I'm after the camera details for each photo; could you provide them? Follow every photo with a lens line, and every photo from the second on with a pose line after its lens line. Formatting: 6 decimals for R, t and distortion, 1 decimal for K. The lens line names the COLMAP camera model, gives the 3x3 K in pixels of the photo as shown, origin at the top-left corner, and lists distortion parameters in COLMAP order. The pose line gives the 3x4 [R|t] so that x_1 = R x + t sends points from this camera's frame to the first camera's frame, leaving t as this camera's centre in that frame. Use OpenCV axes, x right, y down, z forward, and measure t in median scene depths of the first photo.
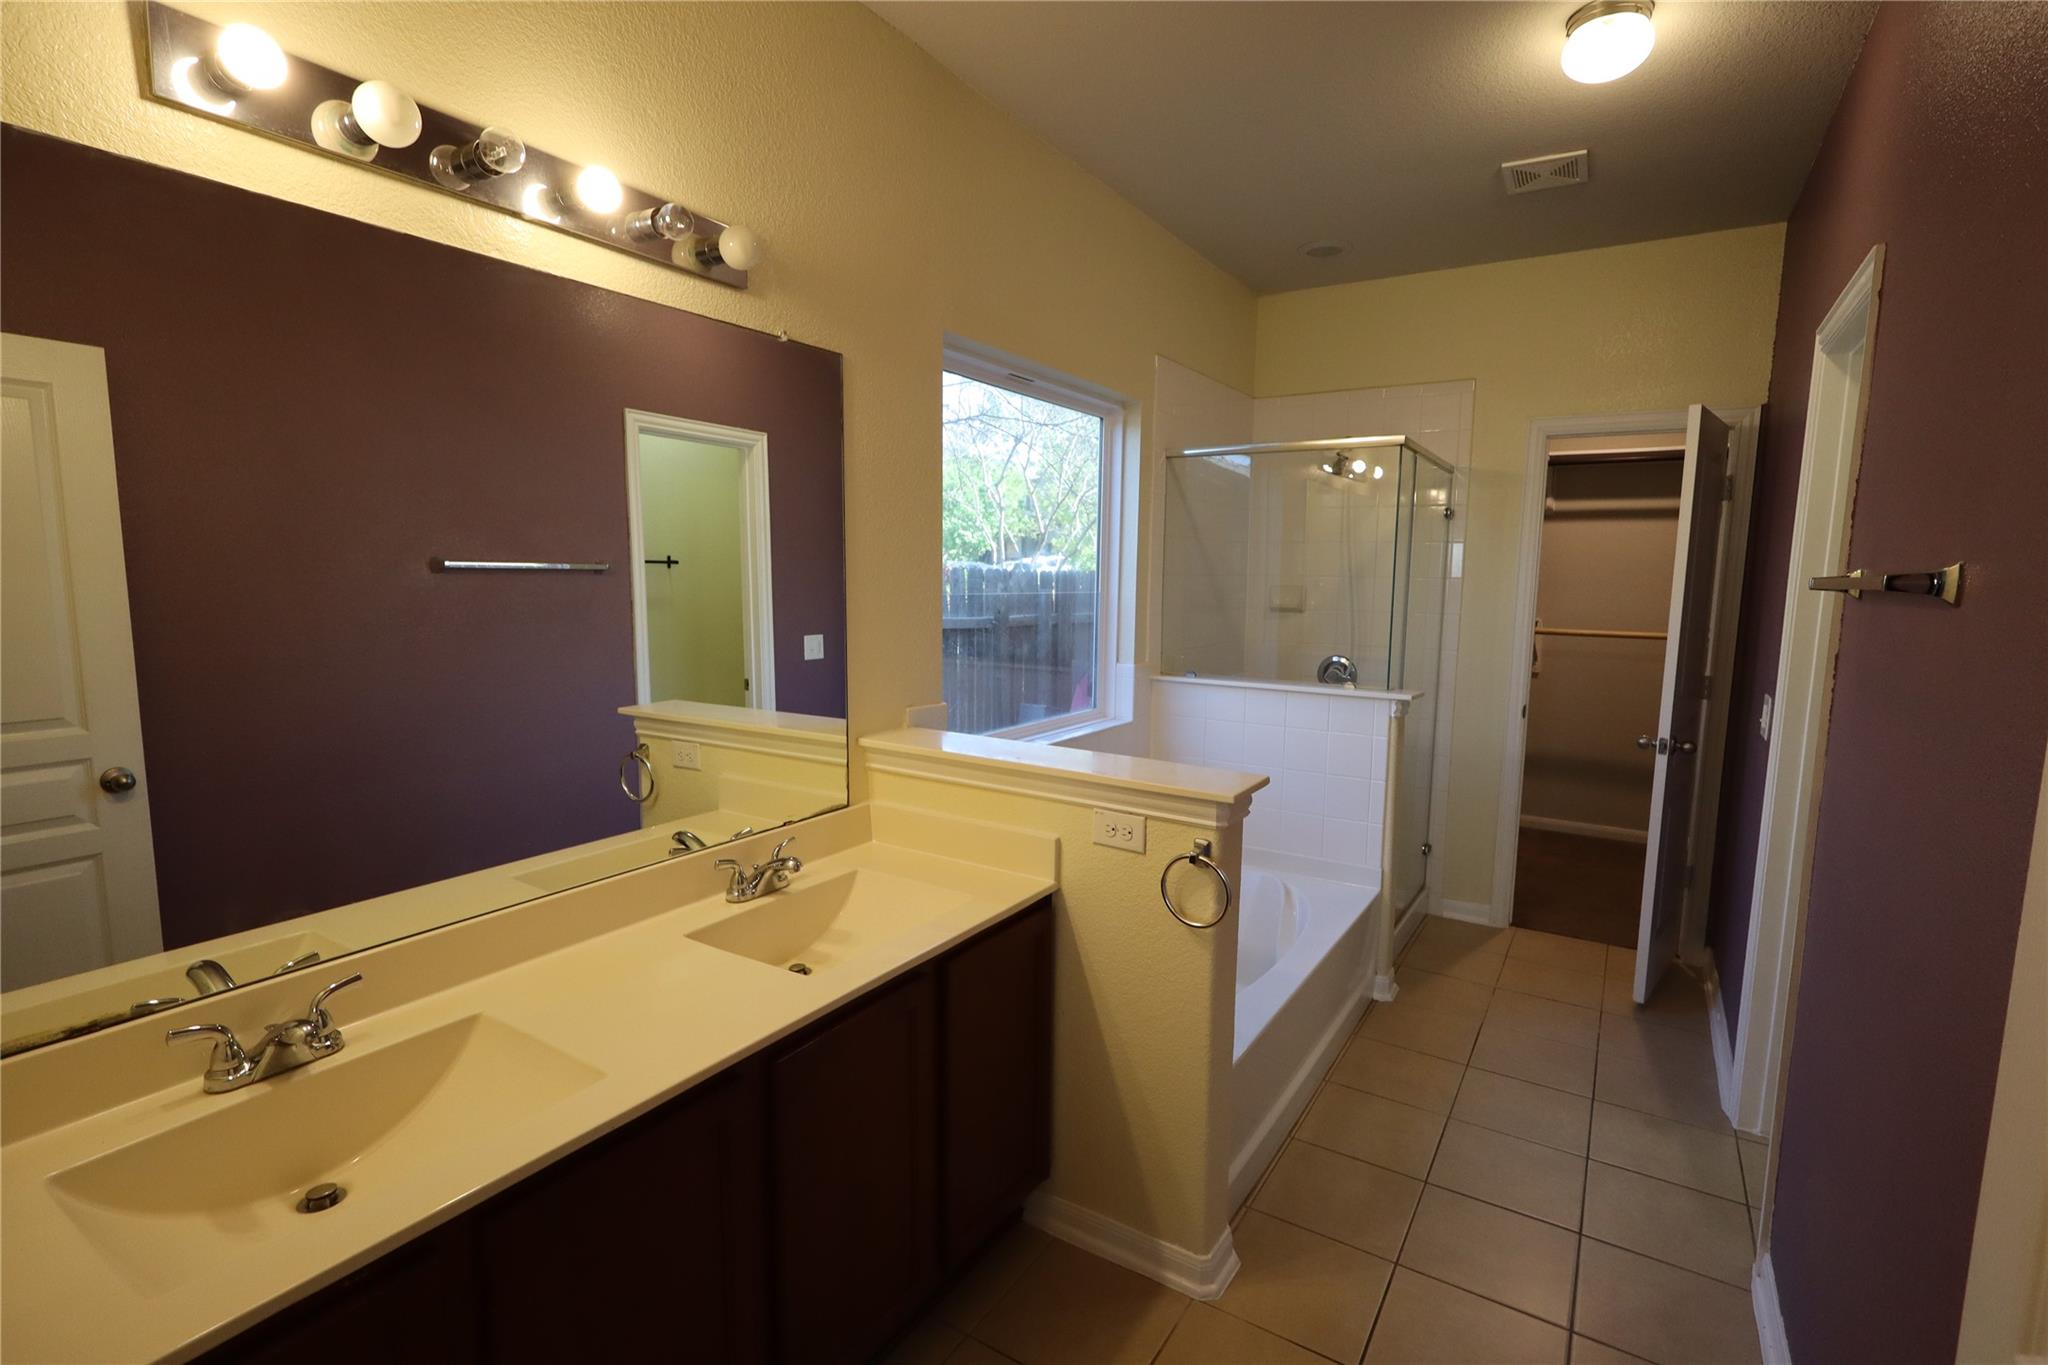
lens RADIAL K [[946.5, 0, 1029.9], [0, 946.5, 687.1], [0, 0, 1]] dist [0.002138, 0.000060]
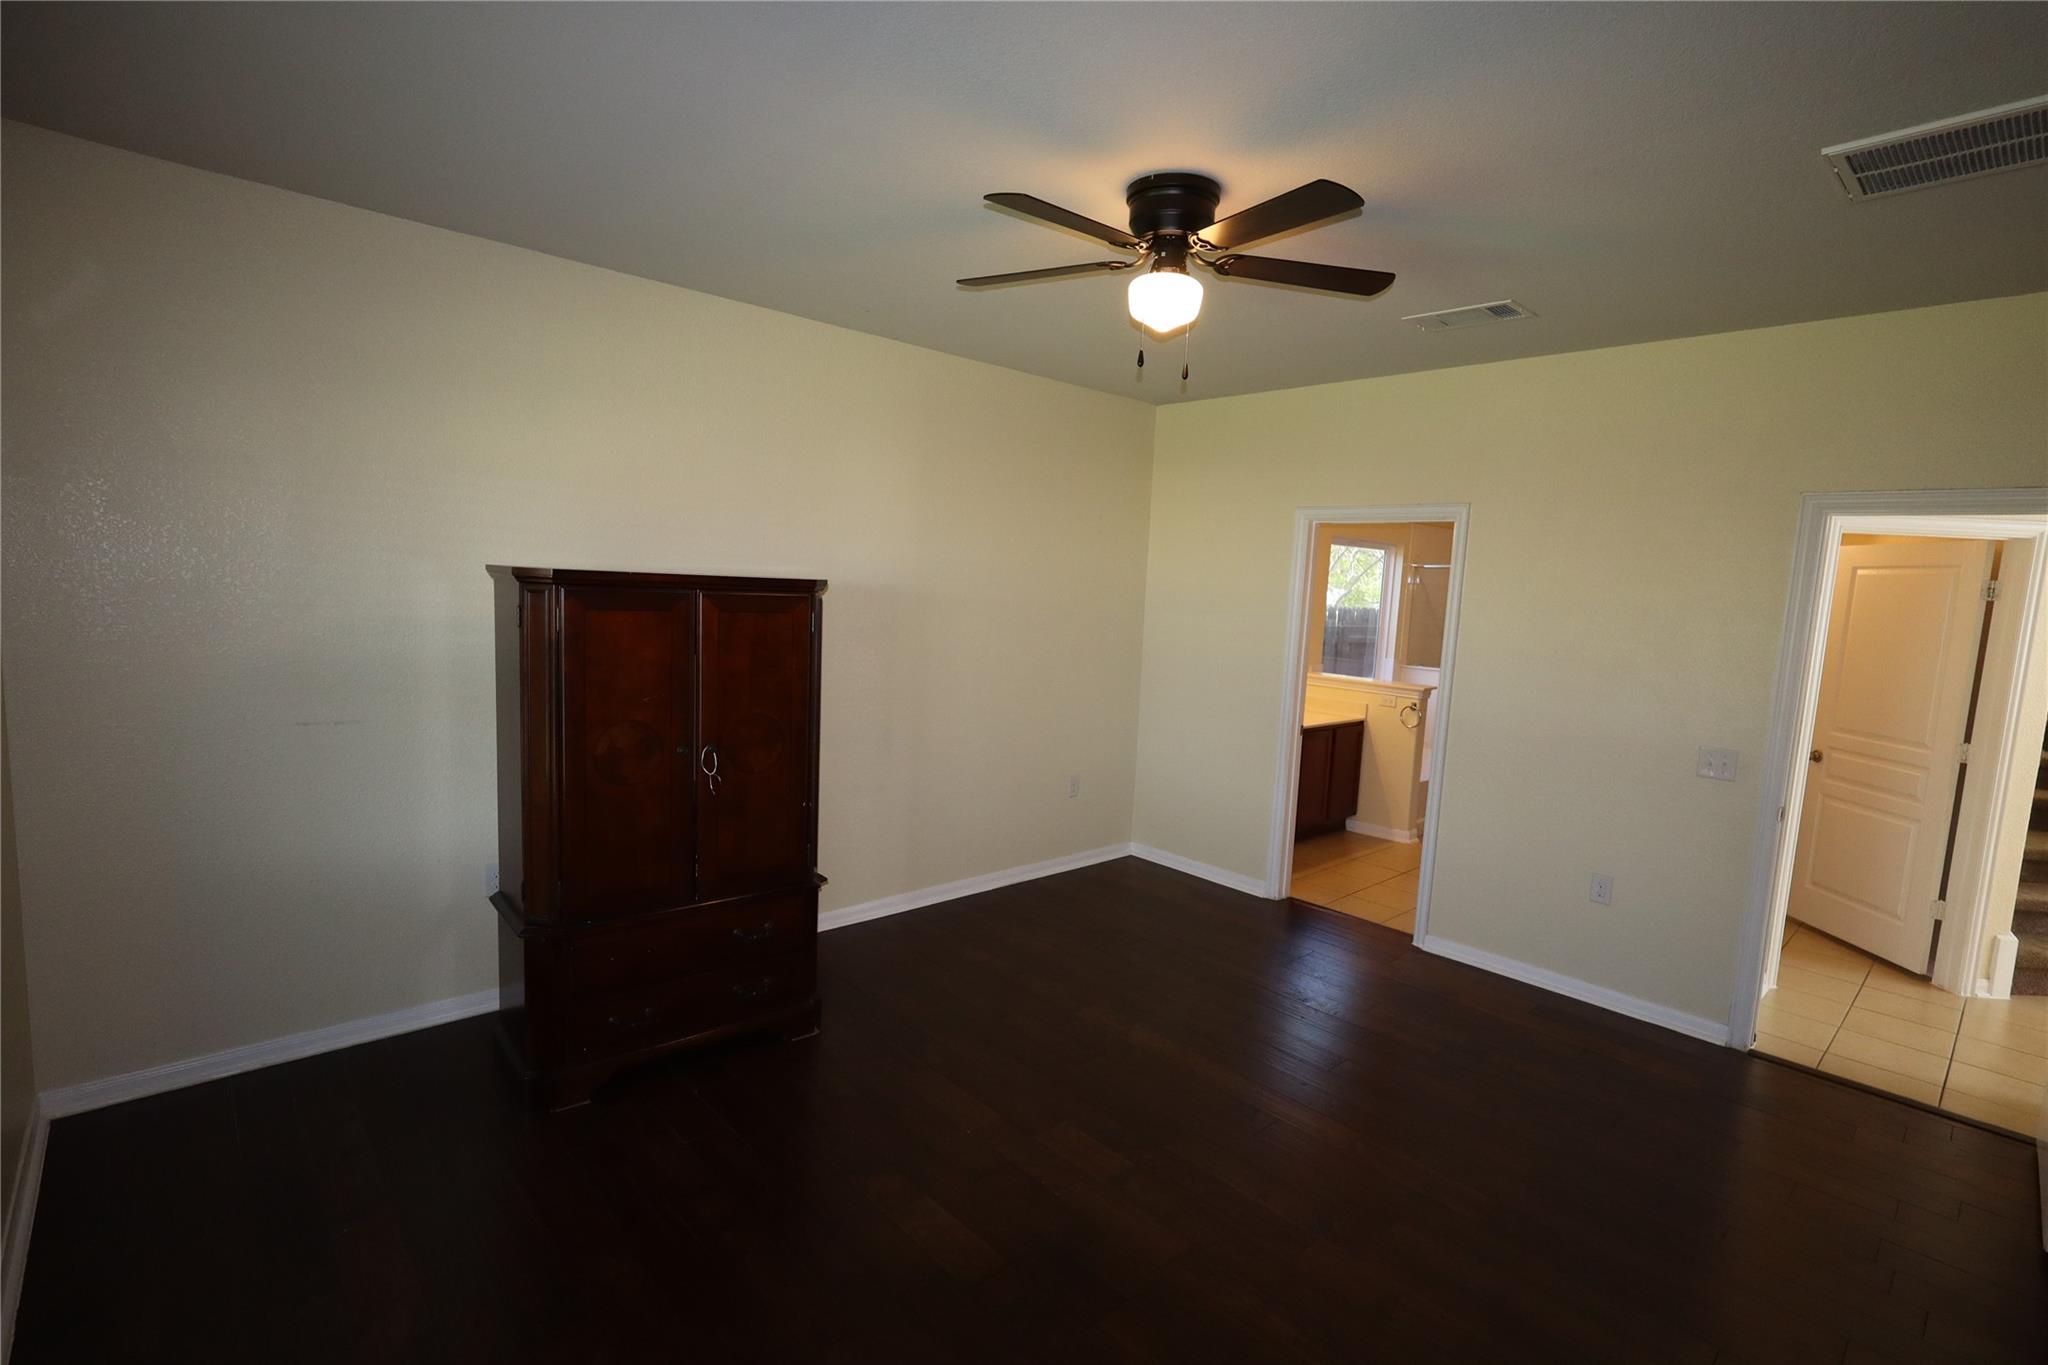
lens RADIAL K [[946.5, 0, 1029.9], [0, 946.5, 687.1], [0, 0, 1]] dist [0.002138, 0.000060]
pose [[0.967258, 0.064152, -0.245553, -0.292965], [-0.068870, 0.997569, -0.010667, 0.219099], [0.244271, 0.027229, 0.969325, -2.409959]]
